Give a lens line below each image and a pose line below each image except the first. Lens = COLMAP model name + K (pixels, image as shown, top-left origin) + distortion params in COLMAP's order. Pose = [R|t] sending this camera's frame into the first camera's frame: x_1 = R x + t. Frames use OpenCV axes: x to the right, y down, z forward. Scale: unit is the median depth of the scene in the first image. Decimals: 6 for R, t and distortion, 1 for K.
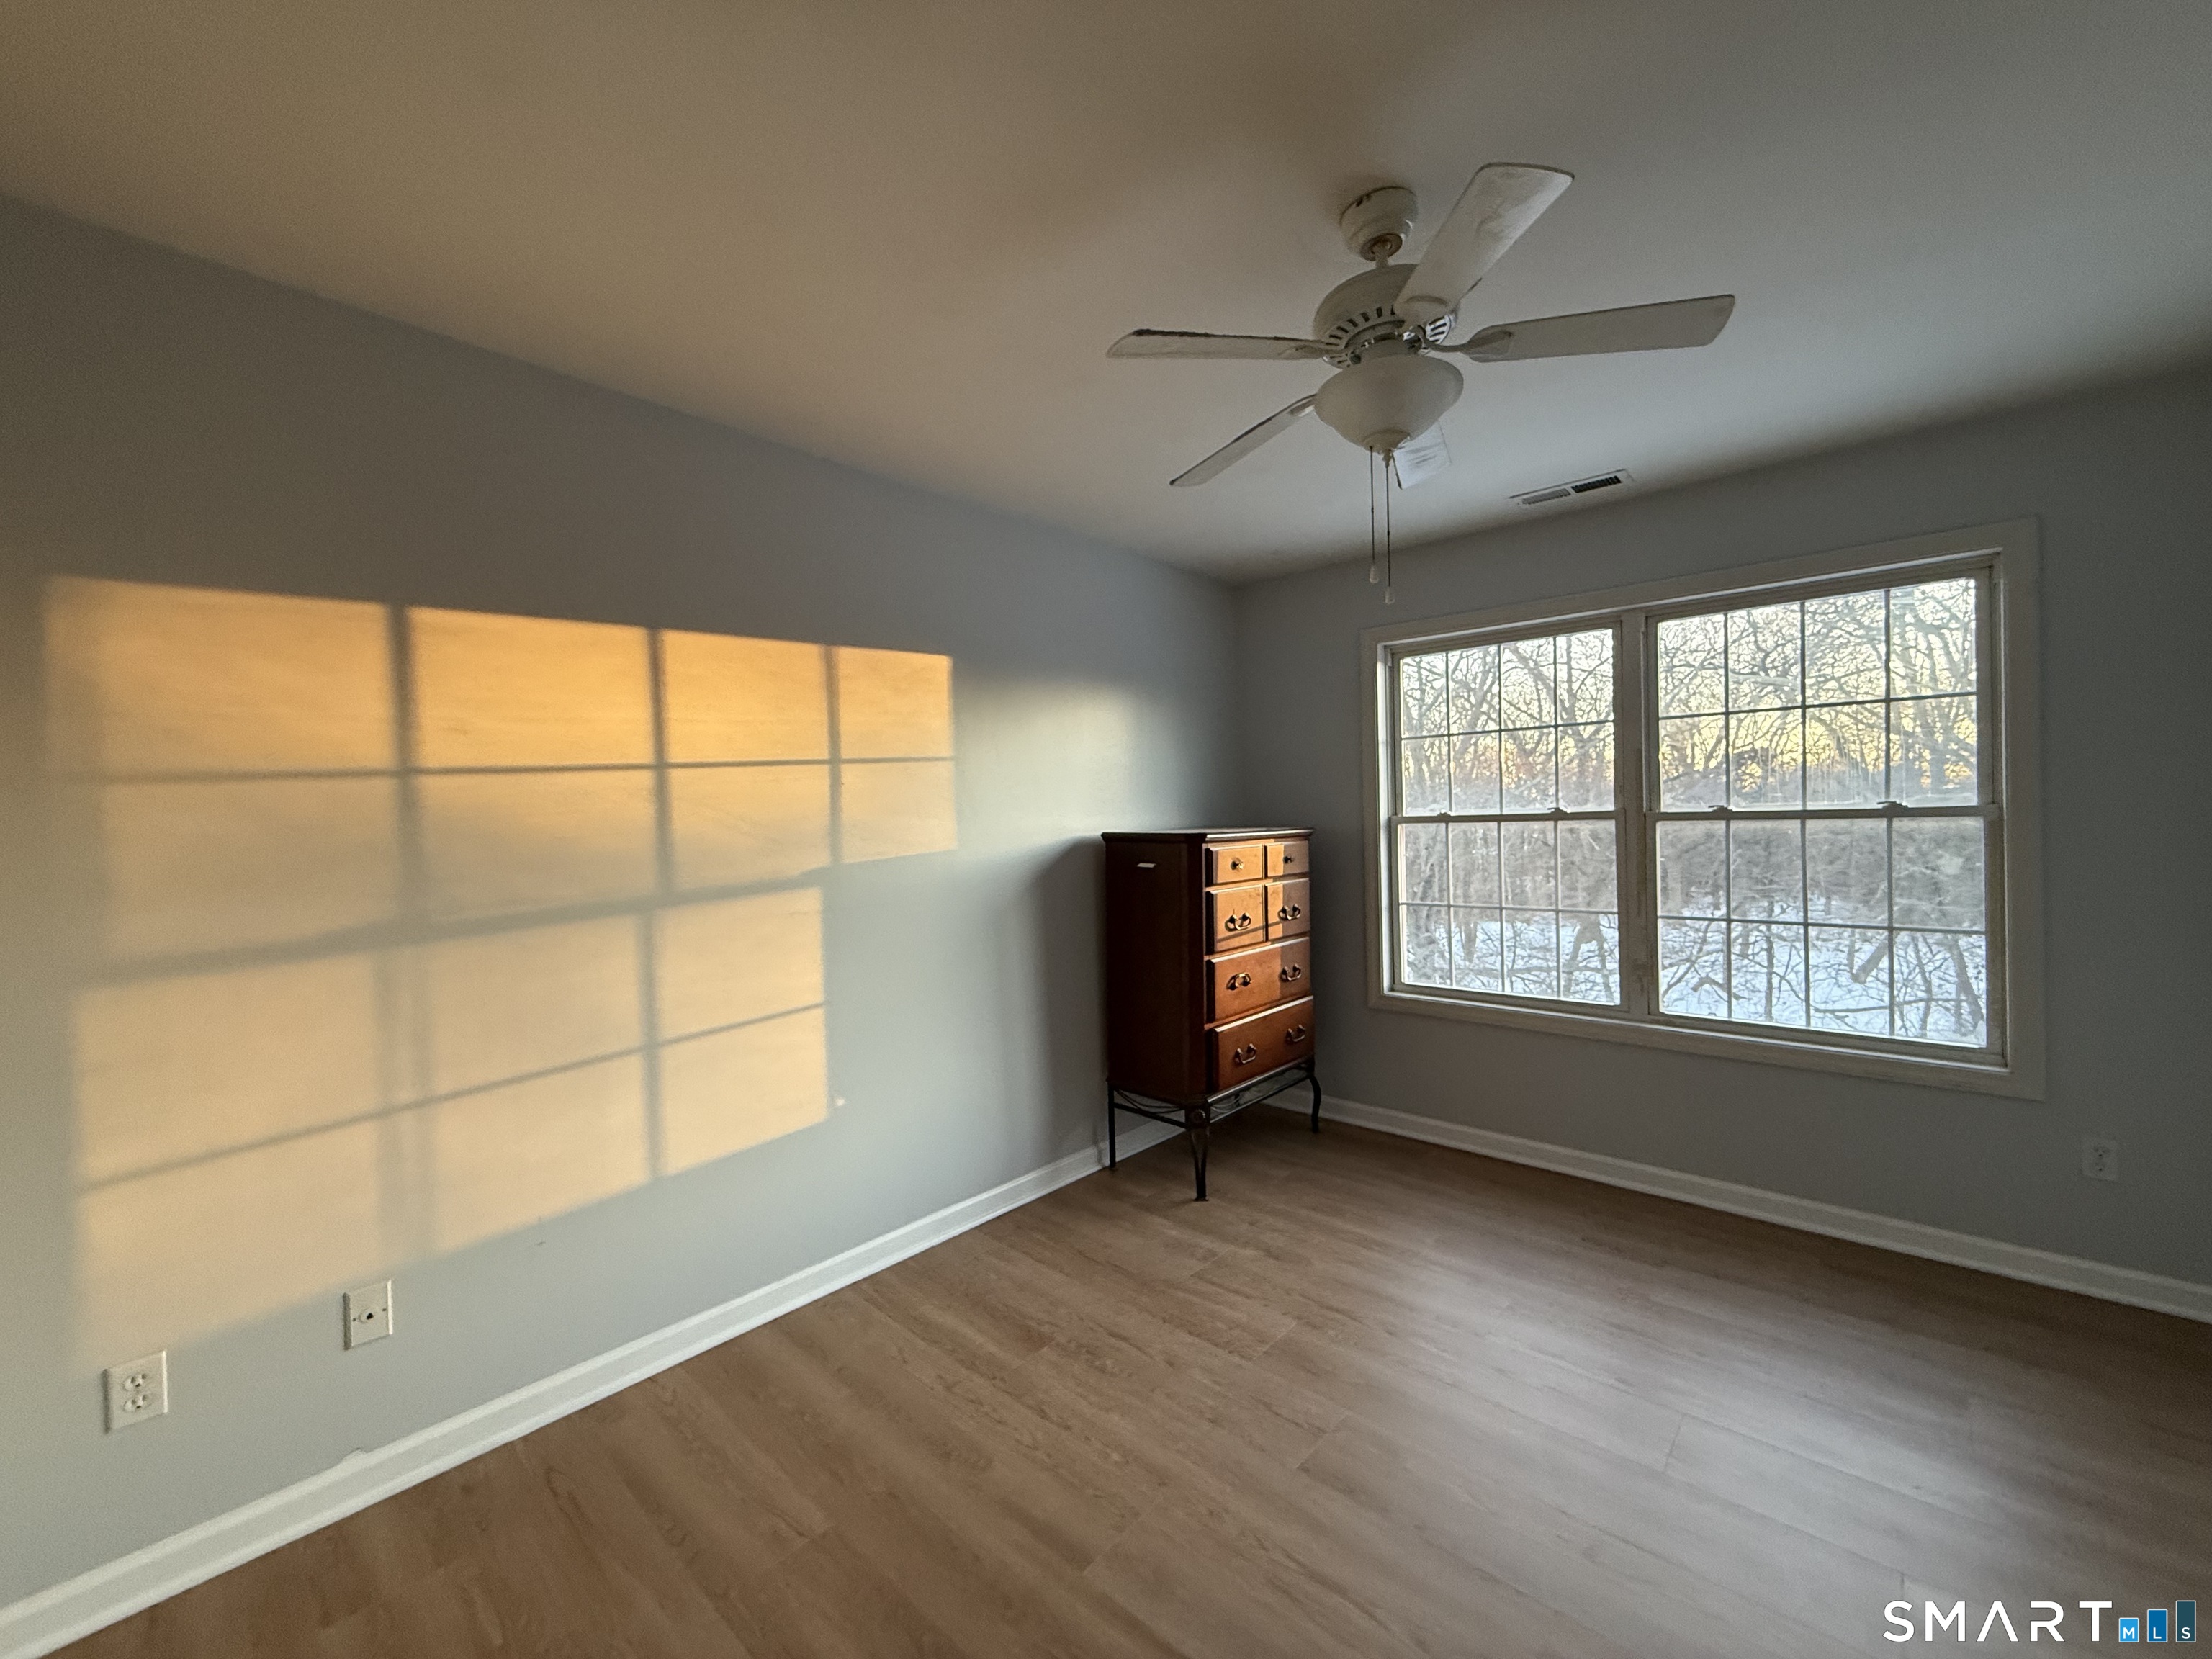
lens RADIAL K [[887.9, 0, 1112.0], [0, 887.9, 832.0], [0, 0, 1]] dist [0.000997, 0.000196]
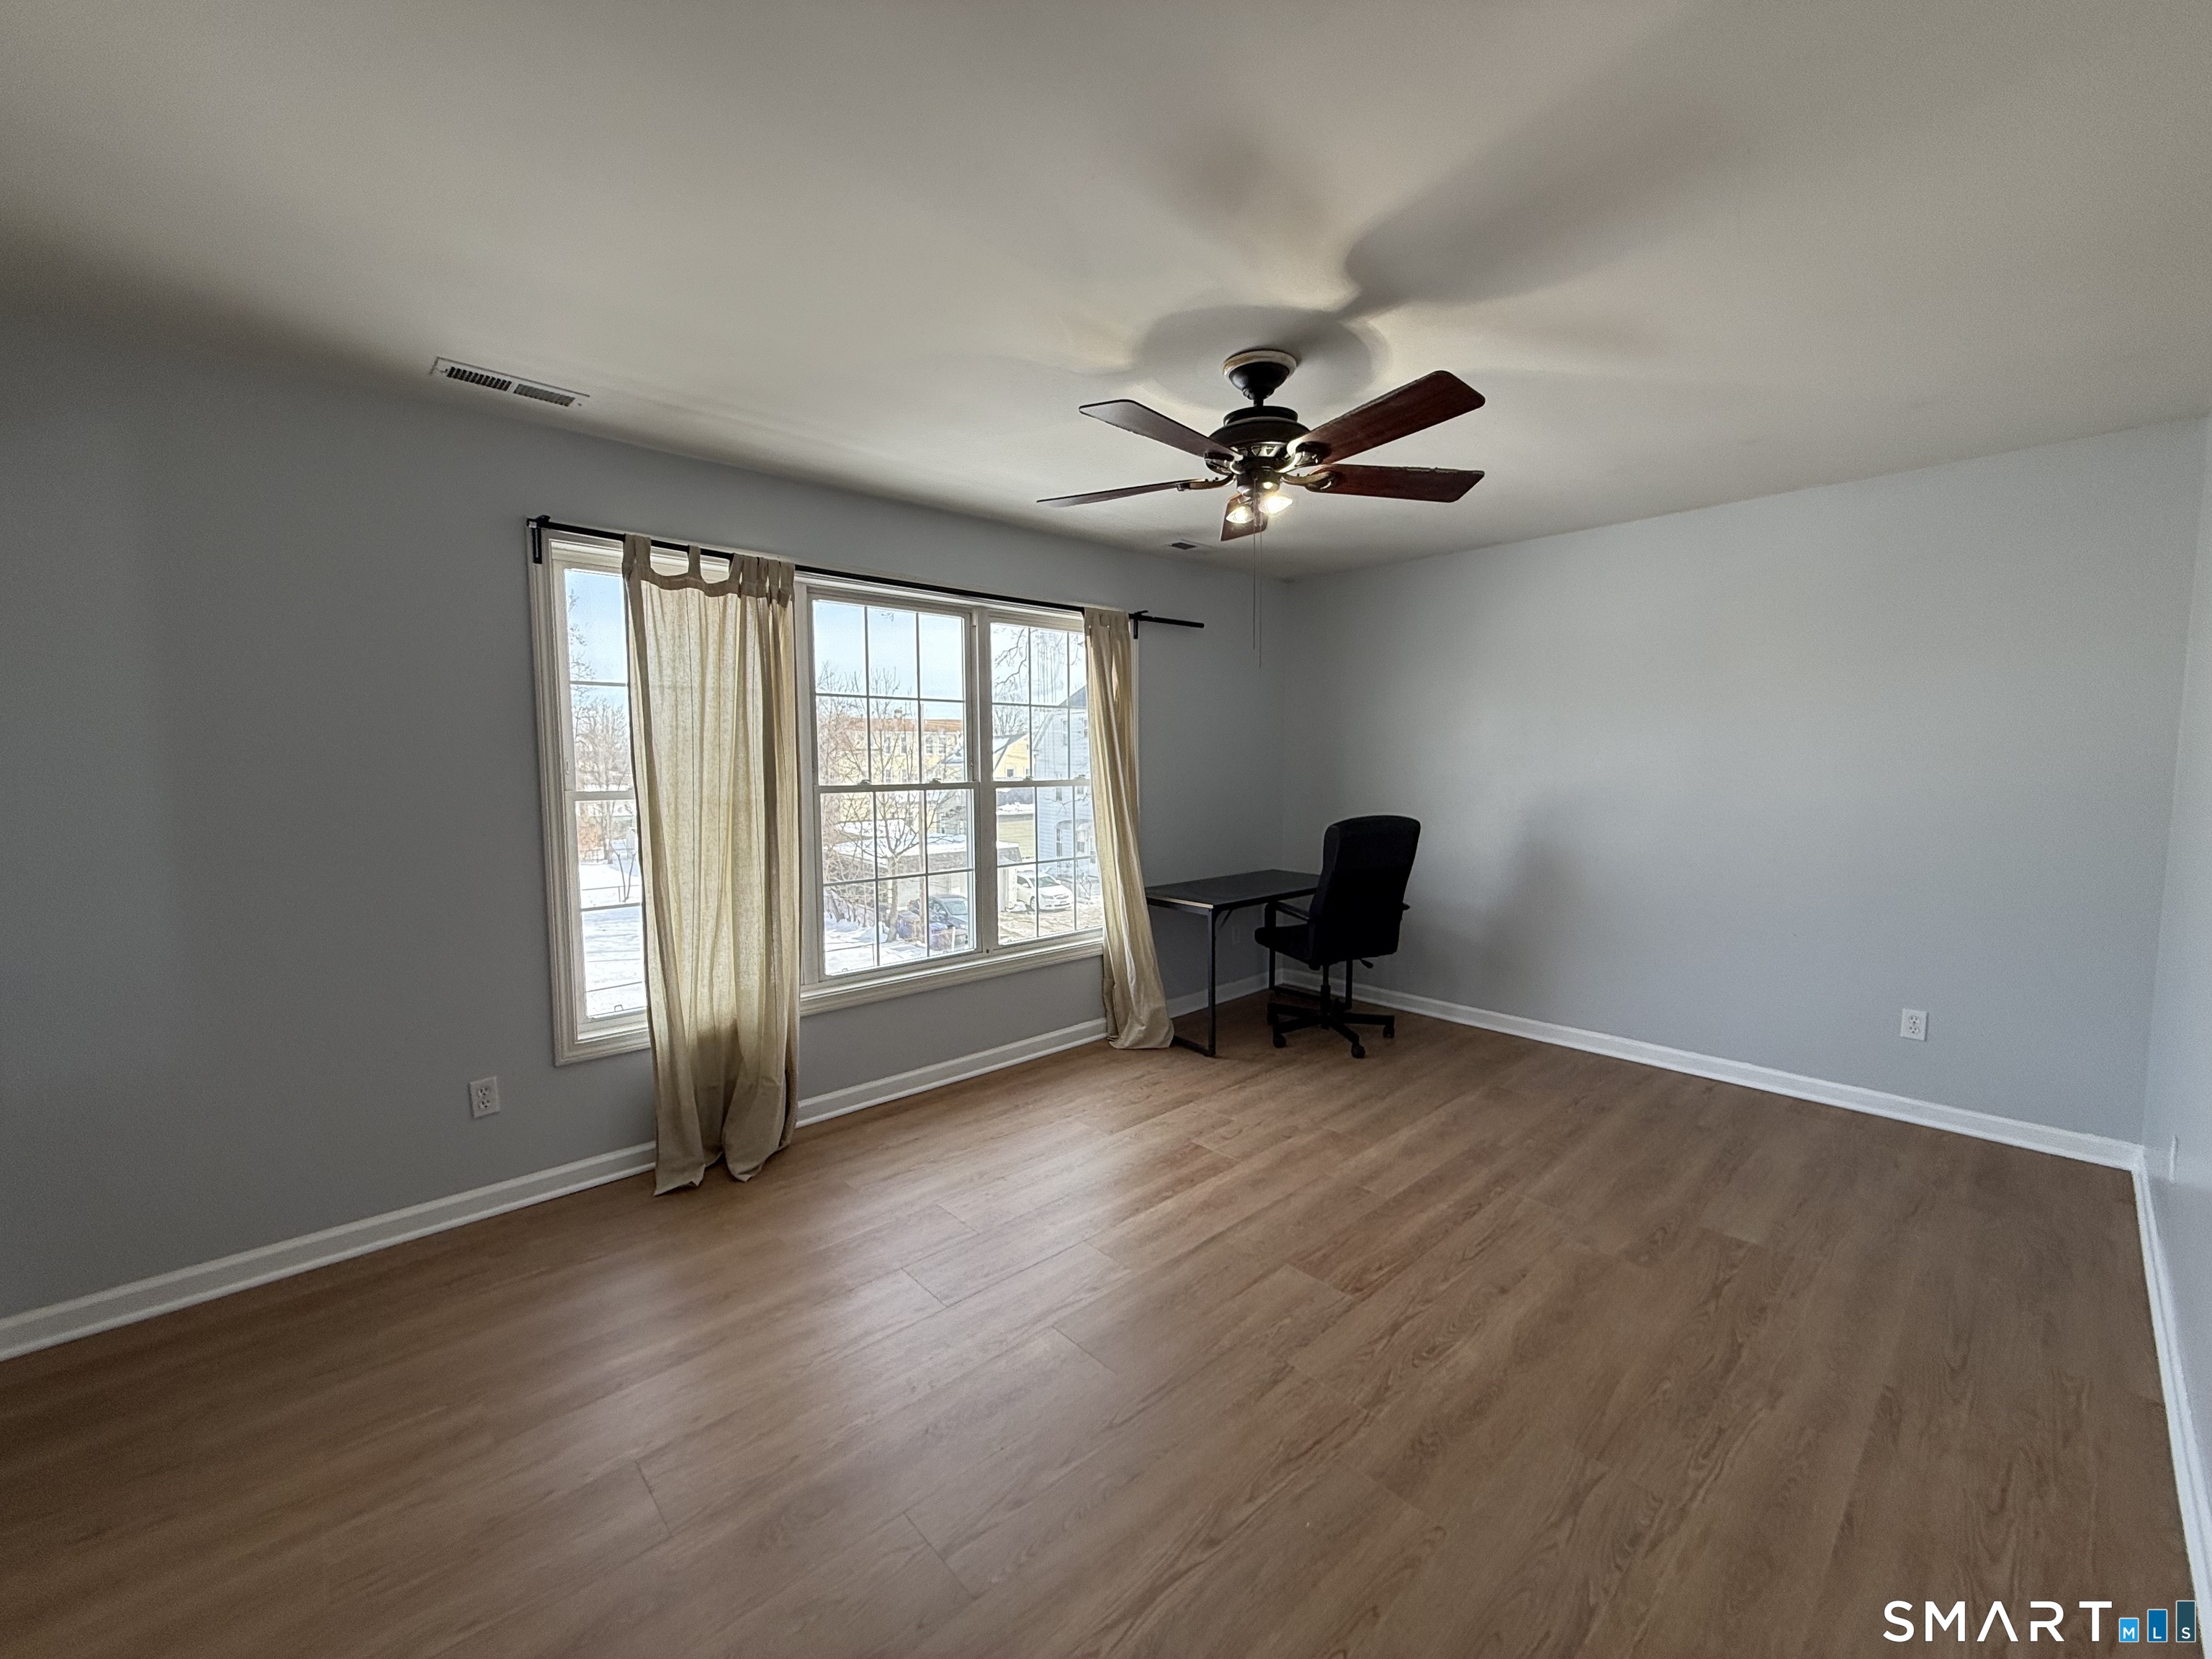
lens RADIAL K [[887.9, 0, 1099.7], [0, 887.9, 849.2], [0, 0, 1]] dist [0.000997, 0.000196]
pose [[0.091422, -0.062905, 0.993823, -0.801300], [0.032899, 0.997649, 0.060121, 0.001948], [-0.995269, 0.027200, 0.093277, 1.050977]]
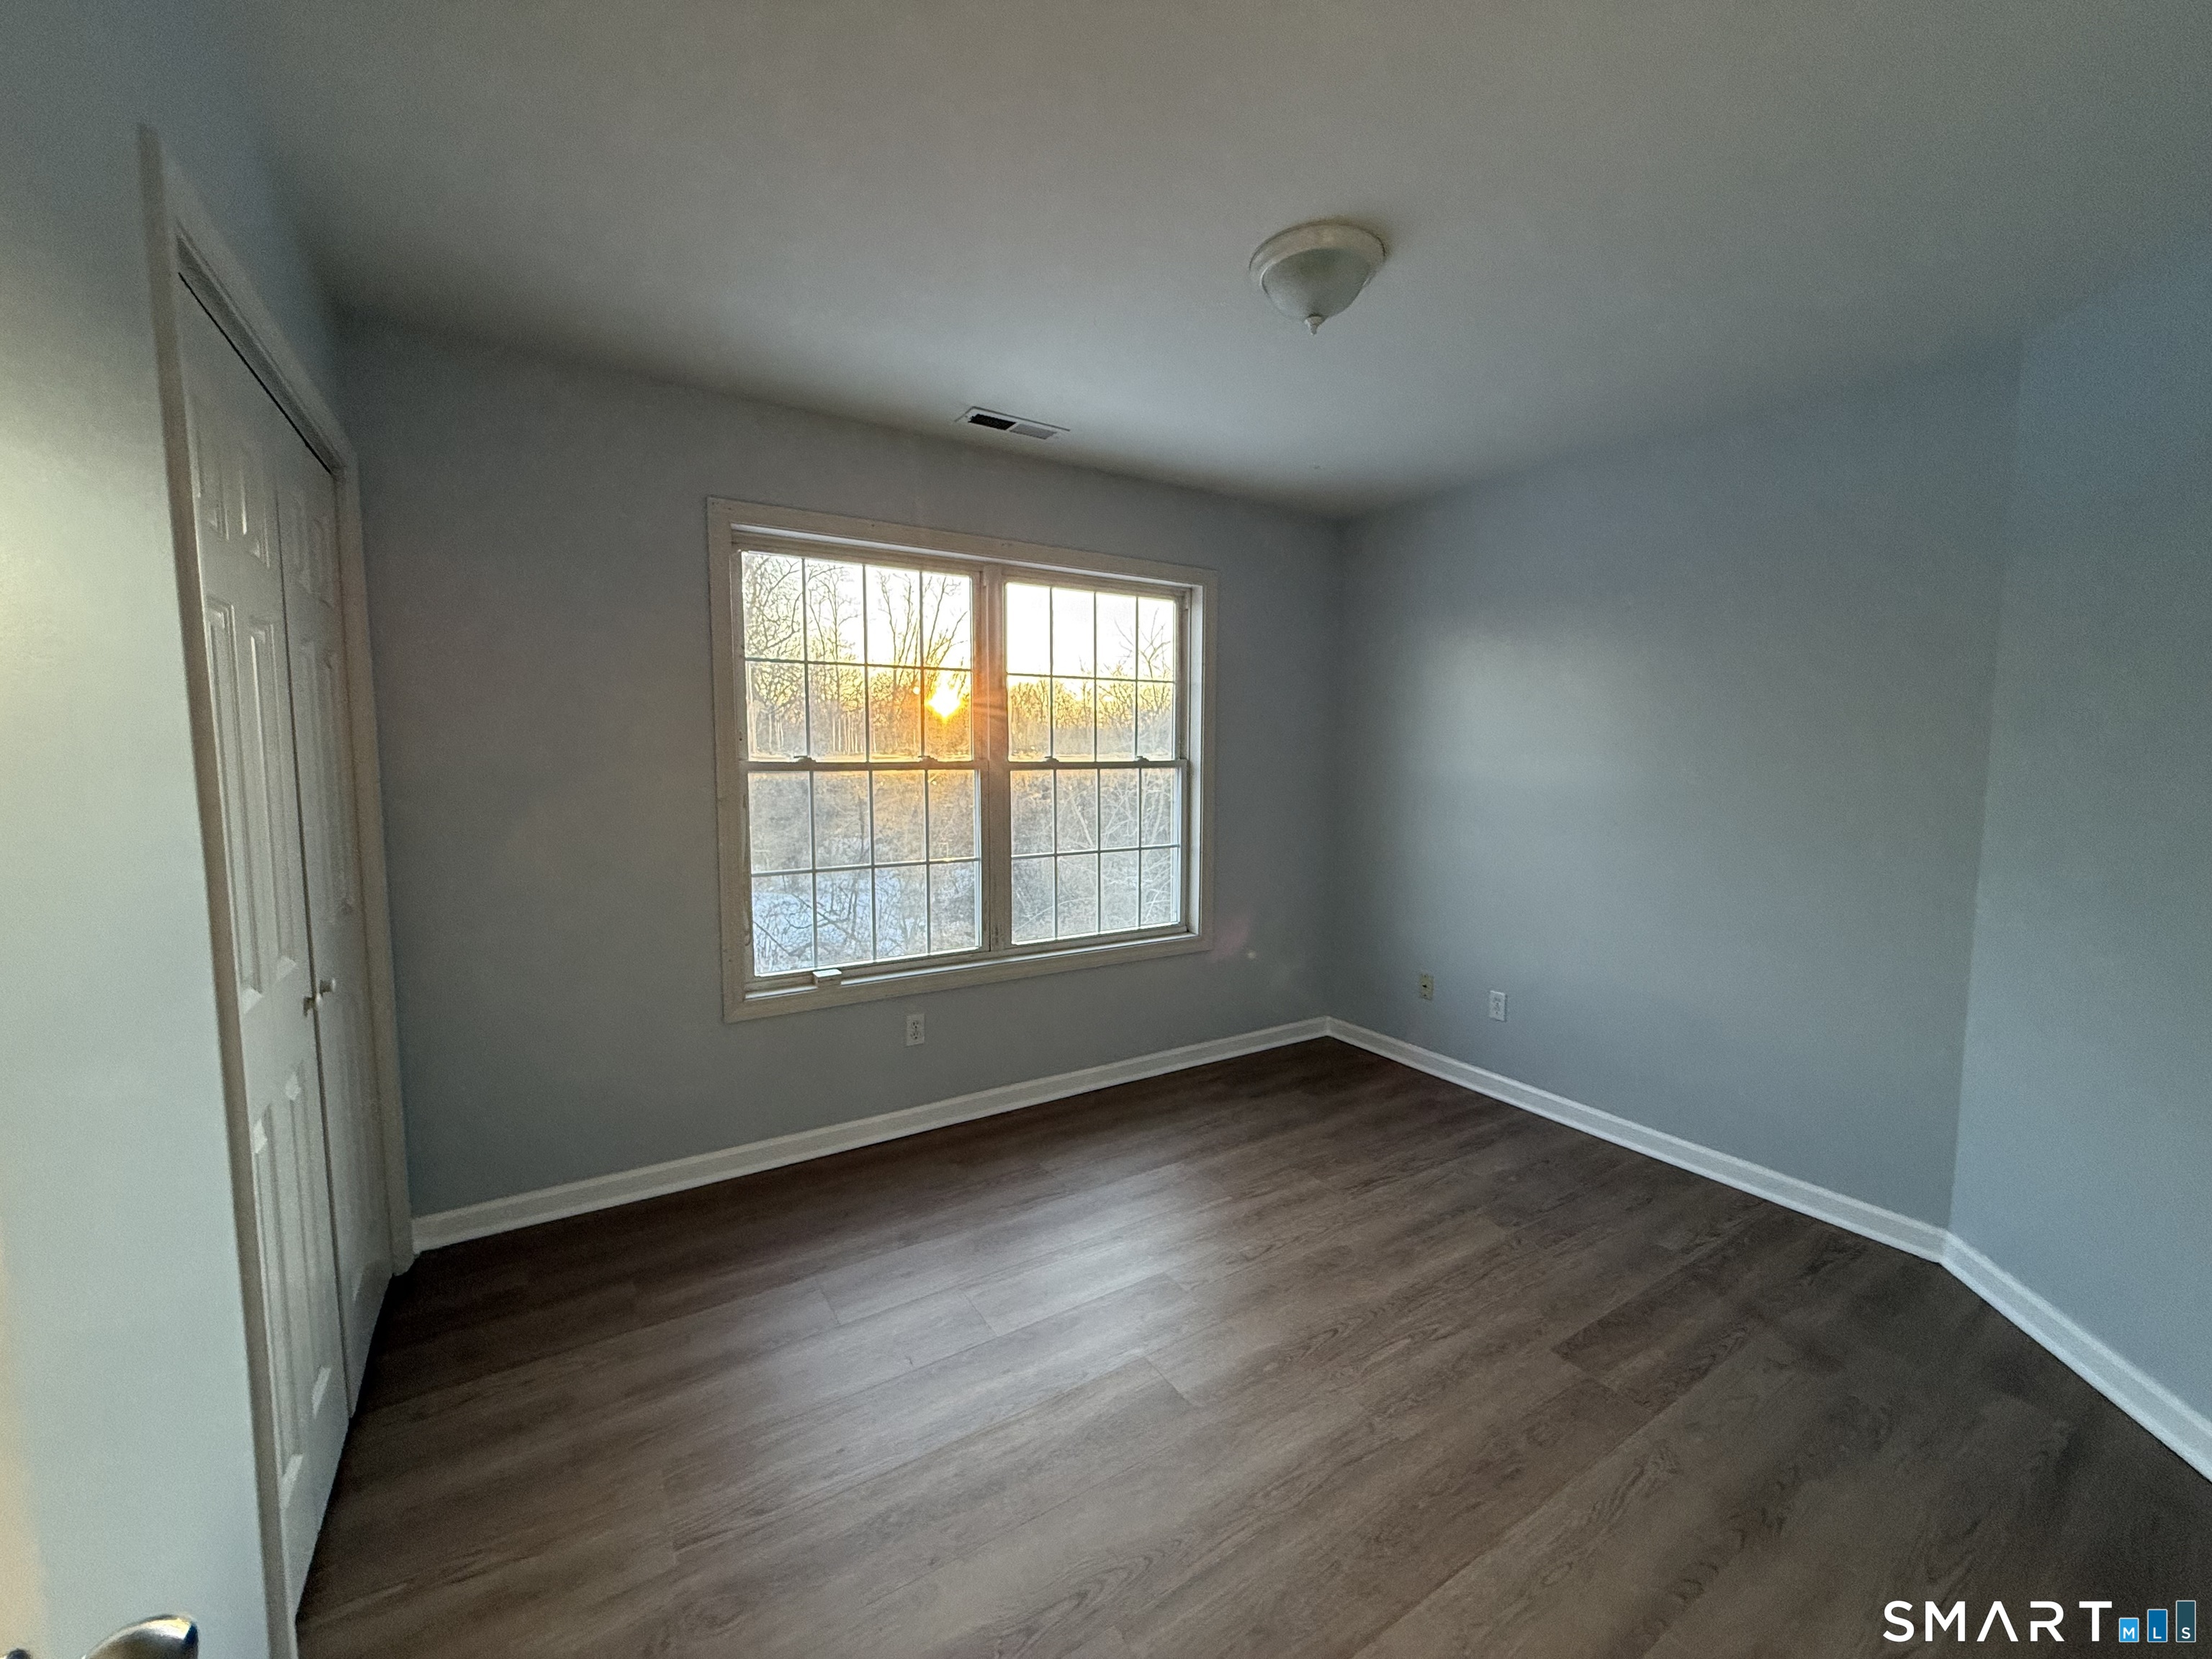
lens RADIAL K [[887.9, 0, 1133.2], [0, 887.9, 835.7], [0, 0, 1]] dist [0.000997, 0.000196]
pose [[0.256516, -0.062814, 0.964497, -0.540091], [0.012227, 0.998017, 0.061746, 0.003511], [-0.966463, -0.004046, 0.256775, 0.812889]]
